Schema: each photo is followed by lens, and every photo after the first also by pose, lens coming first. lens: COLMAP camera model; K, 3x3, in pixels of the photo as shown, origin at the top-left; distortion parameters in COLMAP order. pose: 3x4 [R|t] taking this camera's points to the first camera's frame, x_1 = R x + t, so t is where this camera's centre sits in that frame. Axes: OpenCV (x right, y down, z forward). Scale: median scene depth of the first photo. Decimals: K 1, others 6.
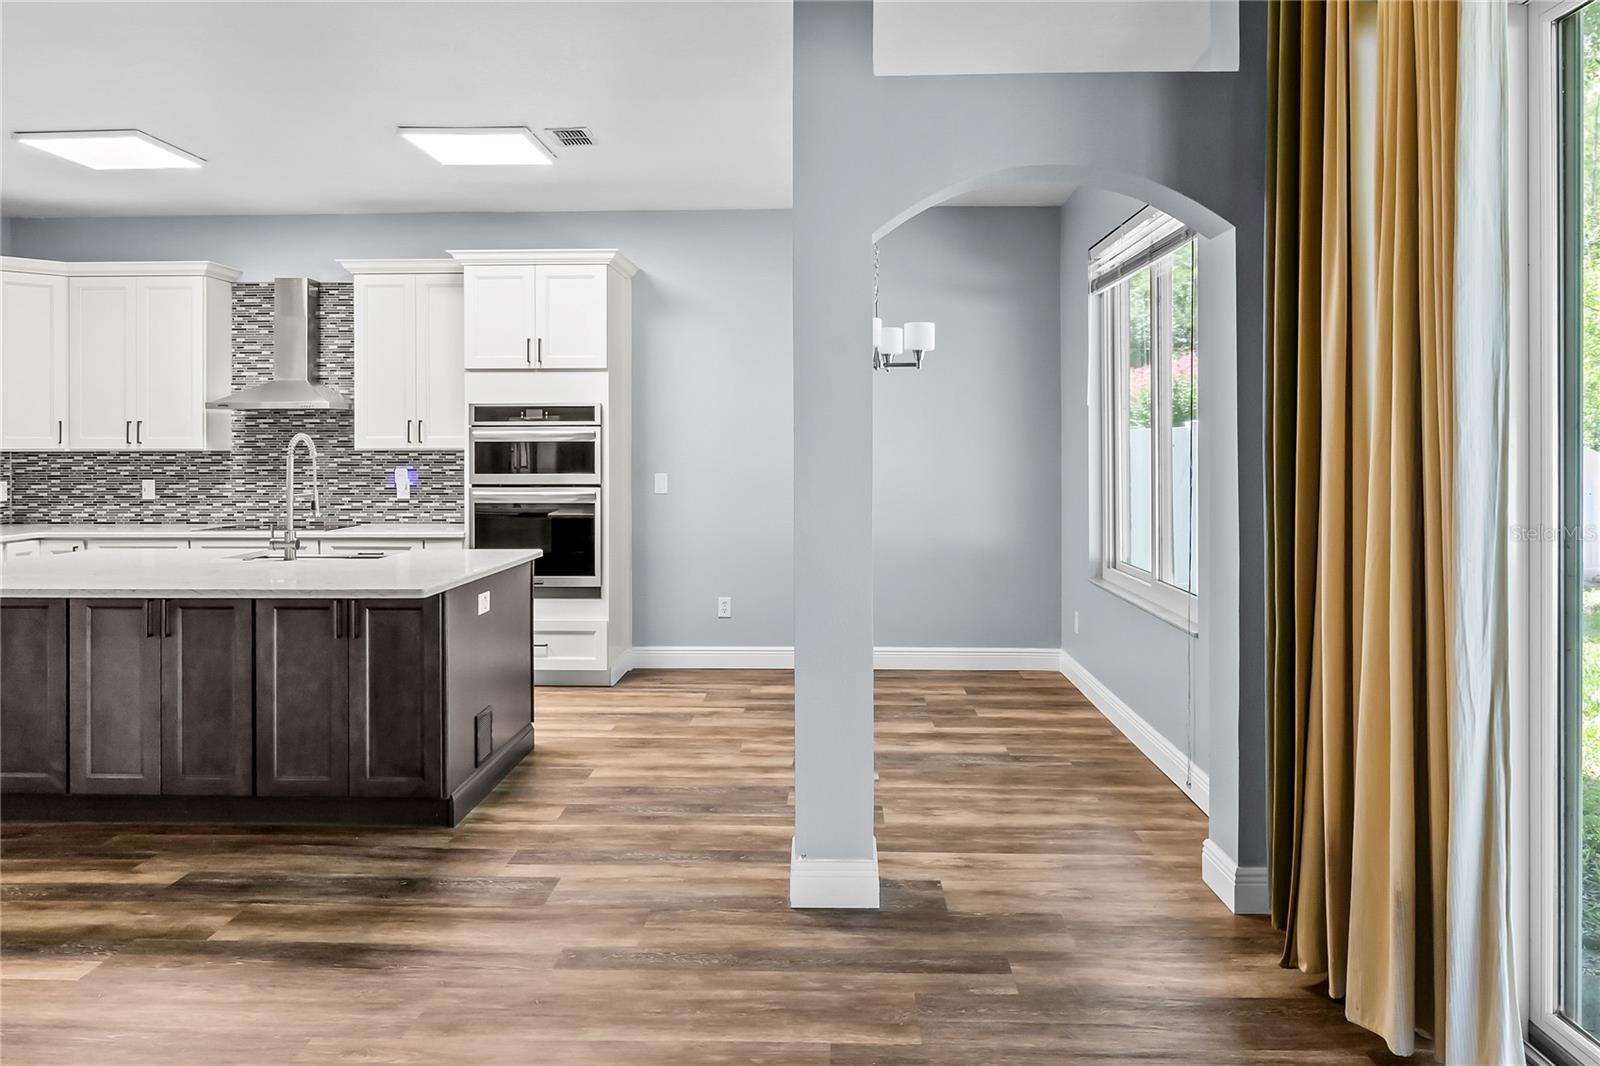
lens RADIAL K [[1142.2, 0, 798.4], [0, 1142.2, 470.2], [0, 0, 1]] dist [-0.001601, 0.001422]
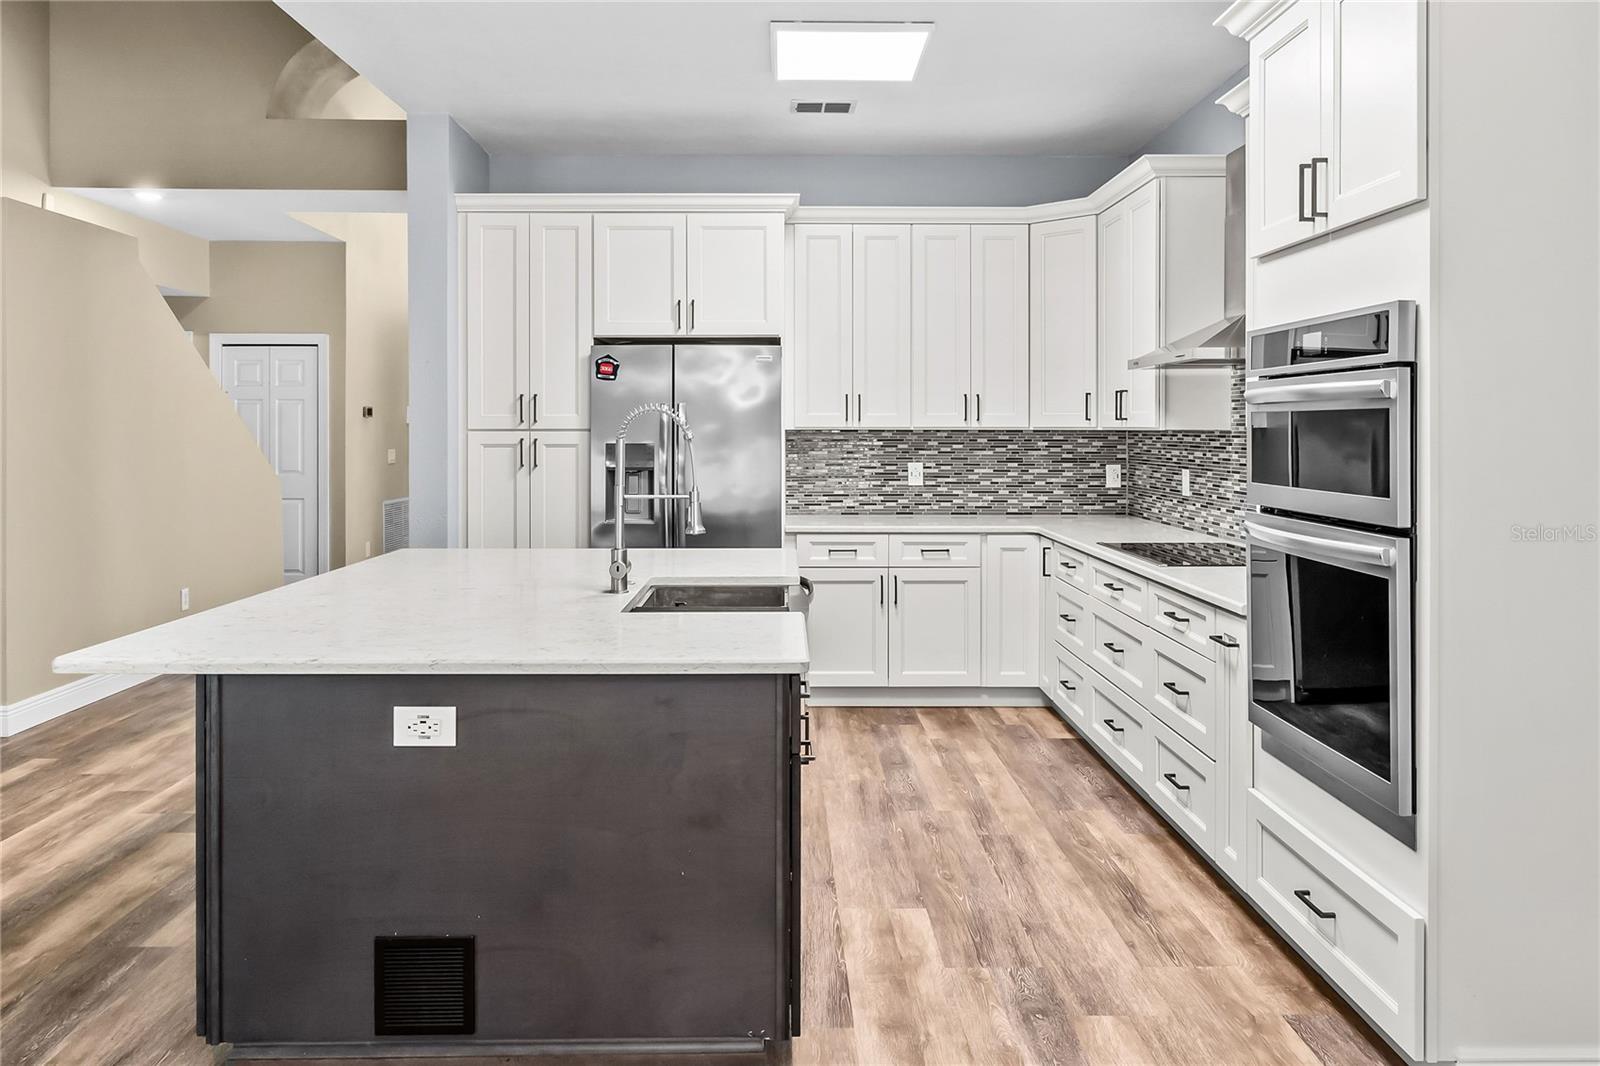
lens RADIAL K [[1150.2, 0, 799.7], [0, 1150.2, 431.1], [0, 0, 1]] dist [-0.003787, 0.000460]
pose [[0.054999, 0.005357, -0.998472, 0.173872], [-0.020563, 0.999780, 0.004231, -0.015838], [0.998275, 0.020299, 0.055097, 0.789393]]
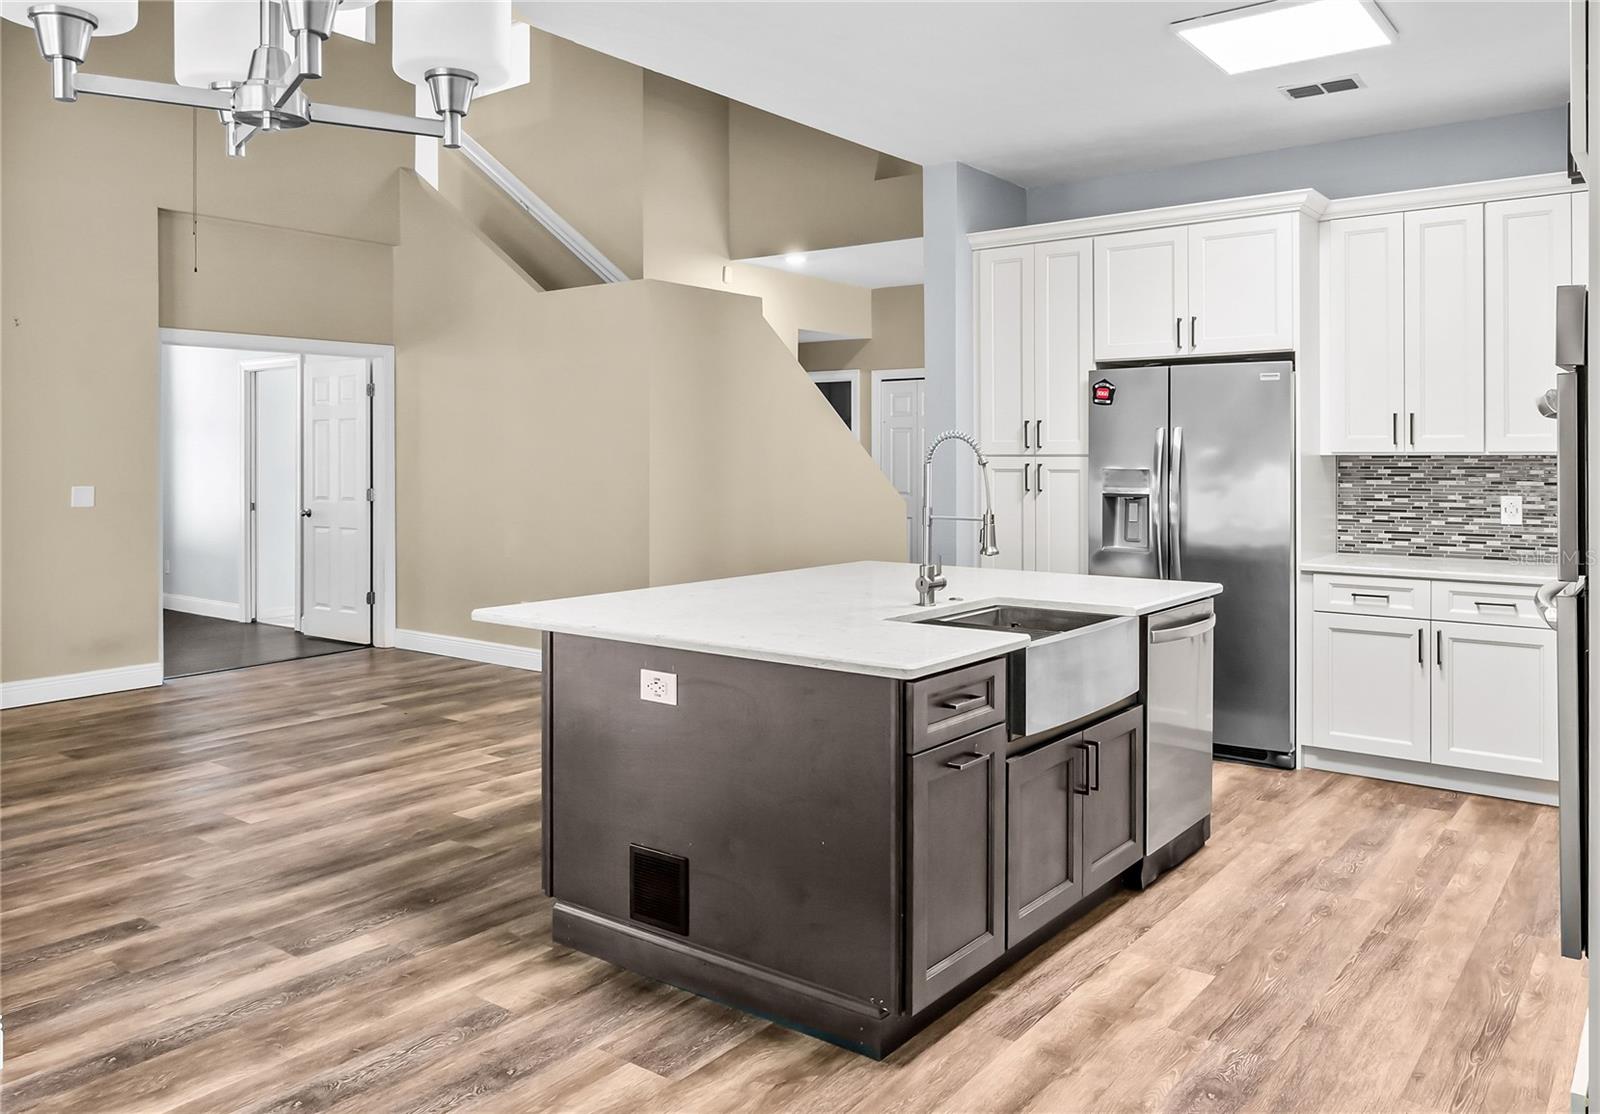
lens RADIAL K [[1214.1, 0, 764.0], [0, 1214.1, 456.2], [0, 0, 1]] dist [-0.006347, 0.004898]
pose [[-0.594273, 0.004565, -0.804251, 0.174326], [-0.013730, 0.999781, 0.015821, -0.020137], [0.804146, 0.020444, -0.594080, 1.015789]]
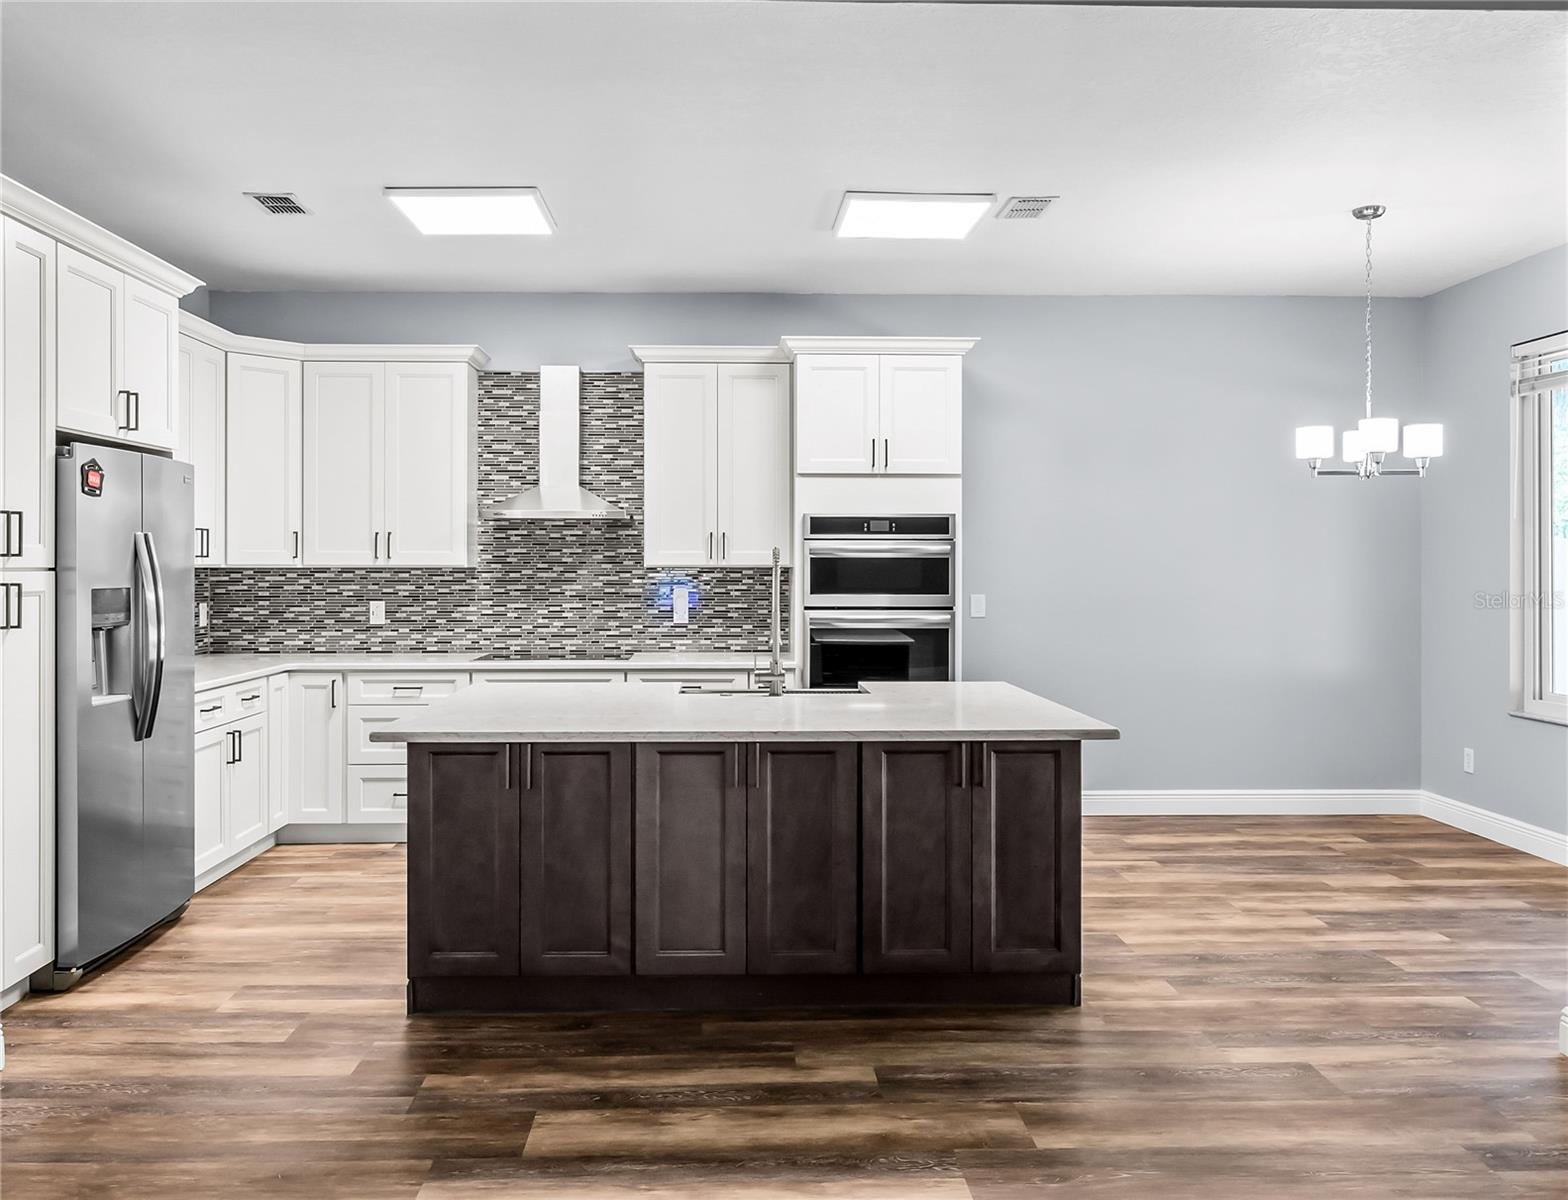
lens RADIAL K [[1274.2, 0, 765.3], [0, 1274.2, 588.1], [0, 0, 1]] dist [-0.000900, -0.001337]
pose [[0.997692, 0.001318, 0.067894, -0.383888], [-0.001164, 0.999997, -0.002307, 0.000569], [-0.067897, 0.002223, 0.997690, 0.037309]]
